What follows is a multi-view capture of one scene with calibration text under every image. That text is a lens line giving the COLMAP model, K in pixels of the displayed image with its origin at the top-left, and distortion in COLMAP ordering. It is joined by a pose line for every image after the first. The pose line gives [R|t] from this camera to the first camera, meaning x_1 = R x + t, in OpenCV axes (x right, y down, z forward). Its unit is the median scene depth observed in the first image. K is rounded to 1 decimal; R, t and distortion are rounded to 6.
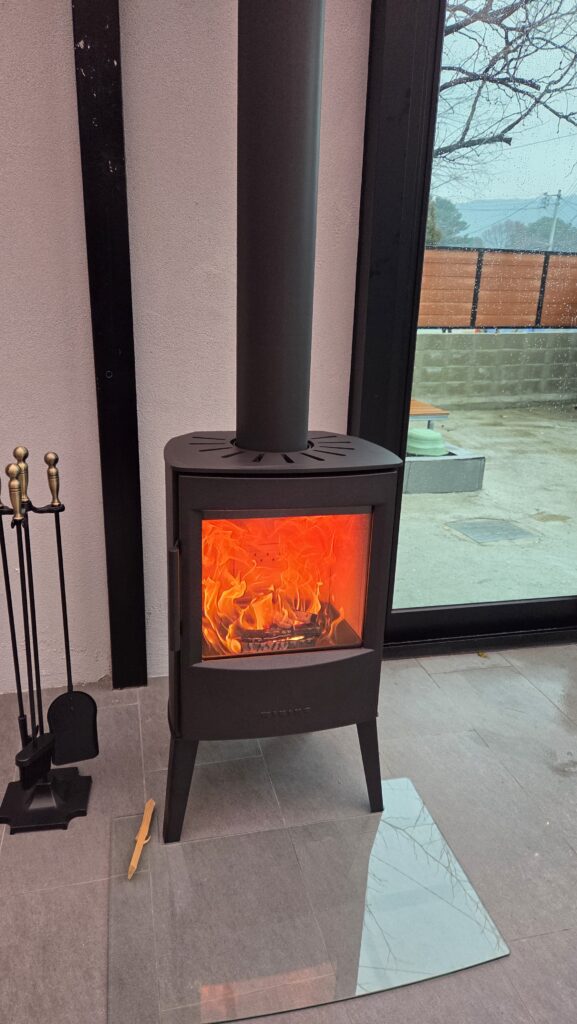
lens RADIAL K [[687.4, 0, 309.5], [0, 687.4, 510.7], [0, 0, 1]] dist [0.027615, -0.001759]
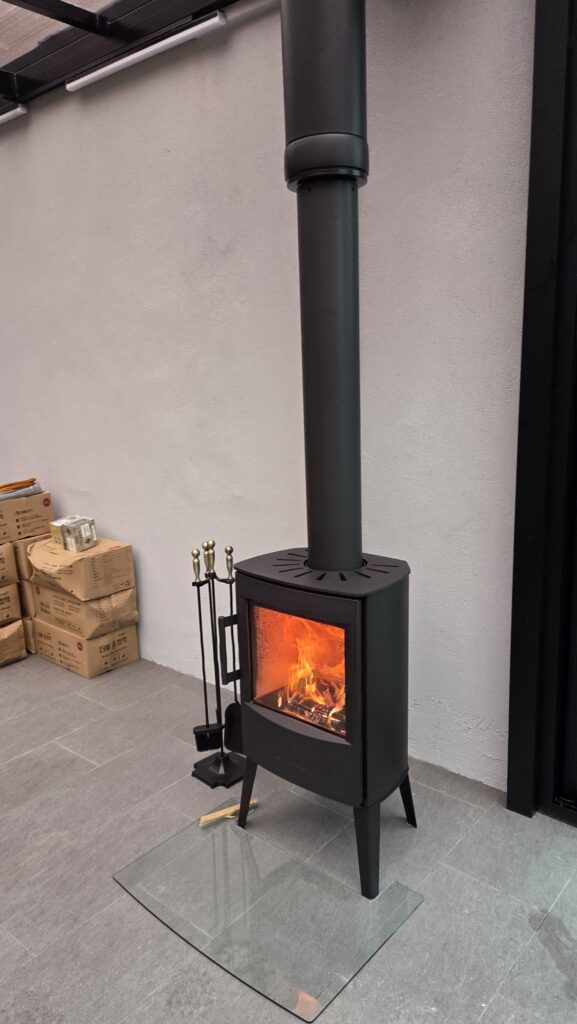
lens RADIAL K [[720.6, 0, 289.2], [0, 720.6, 536.1], [0, 0, 1]] dist [0.055312, -0.047340]
pose [[0.558884, 0.130442, -0.818922, 1.017341], [-0.203244, 0.978976, 0.017230, -0.154874], [0.803953, 0.156812, 0.573646, 0.131714]]
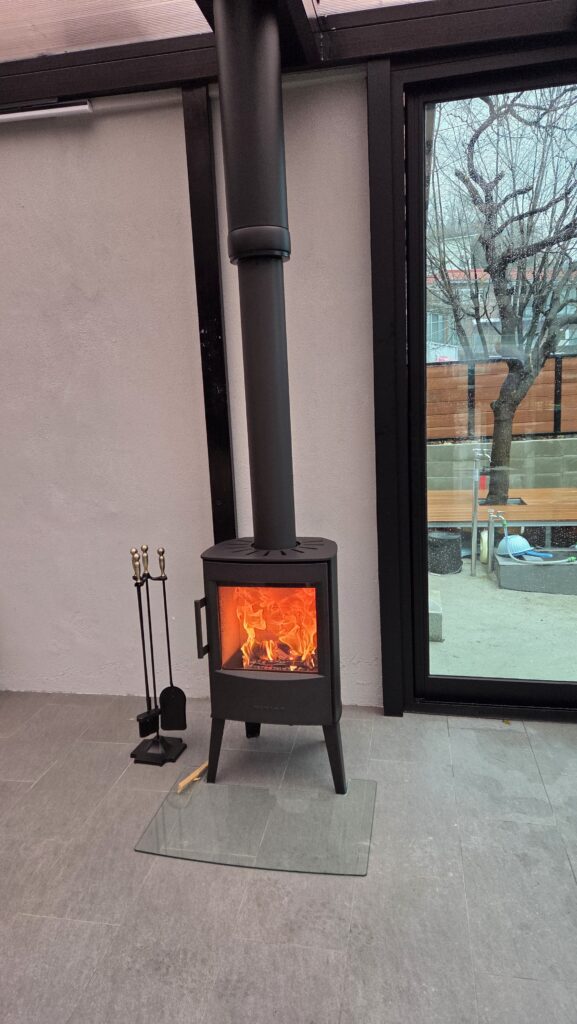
lens RADIAL K [[694.3, 0, 275.9], [0, 694.3, 514.1], [0, 0, 1]] dist [0.043978, -0.000678]
pose [[0.892907, -0.006064, -0.450200, 0.711394], [-0.057632, 0.990144, -0.127642, 0.045122], [0.446537, 0.139918, 0.883757, -0.512725]]
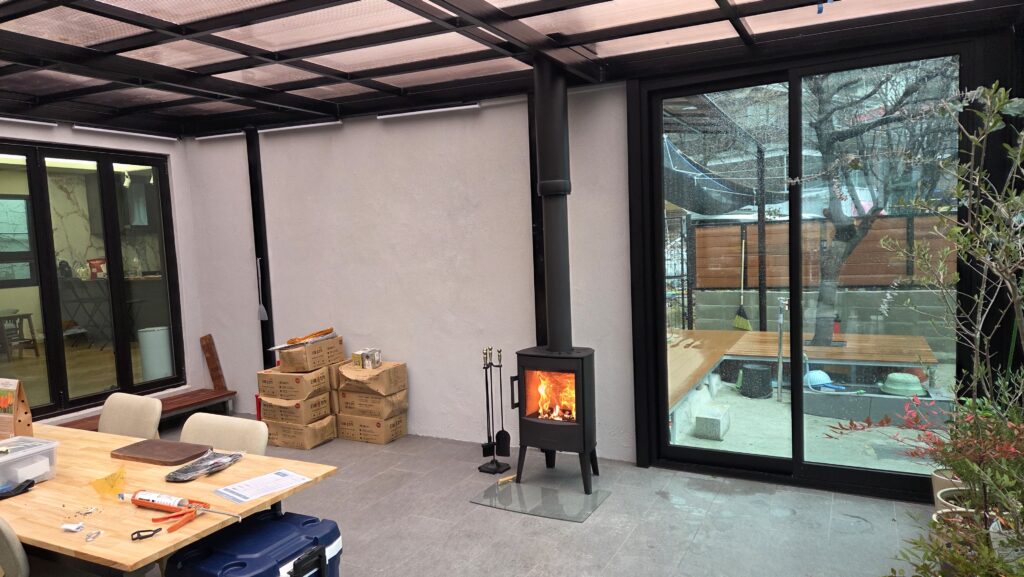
lens RADIAL K [[720.6, 0, 494.2], [0, 720.6, 292.8], [0, 0, 1]] dist [0.055312, -0.047340]
pose [[0.726666, -0.014338, -0.686842, 1.868046], [-0.147912, 0.973069, -0.176802, 0.254170], [0.670879, 0.230068, 0.704975, -1.428466]]
